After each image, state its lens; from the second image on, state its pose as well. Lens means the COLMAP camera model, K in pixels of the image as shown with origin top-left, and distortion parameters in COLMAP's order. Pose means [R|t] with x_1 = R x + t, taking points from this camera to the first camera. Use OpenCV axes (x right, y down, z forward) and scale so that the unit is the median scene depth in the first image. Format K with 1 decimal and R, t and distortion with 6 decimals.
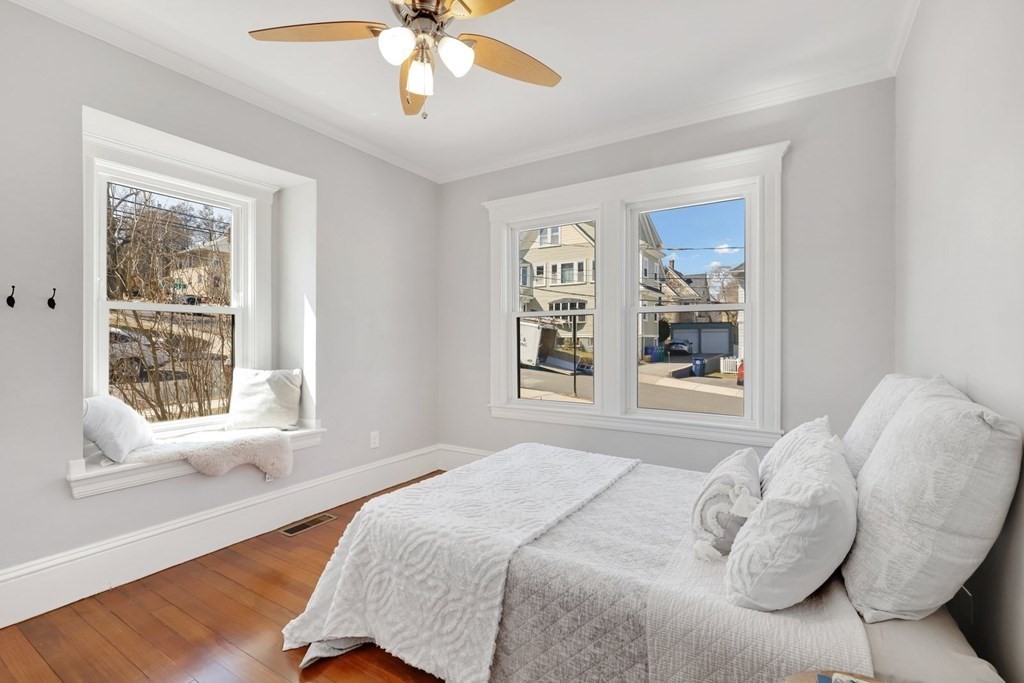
lens RADIAL K [[458.6, 0, 512.0], [0, 458.6, 341.5], [0, 0, 1]] dist [0.003419, -0.000612]
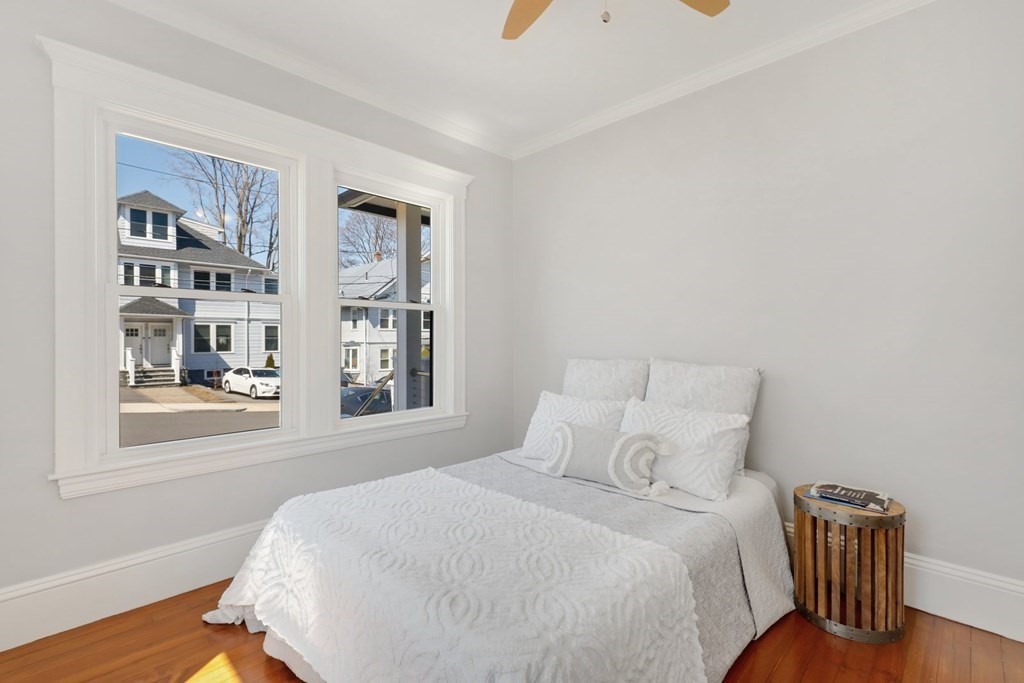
lens RADIAL K [[458.6, 0, 512.0], [0, 458.6, 341.5], [0, 0, 1]] dist [0.003419, -0.000612]
pose [[0.217287, -0.013191, 0.976019, -0.576425], [0.000122, 0.999909, 0.013487, -0.009363], [-0.976108, -0.002812, 0.217269, 0.620810]]
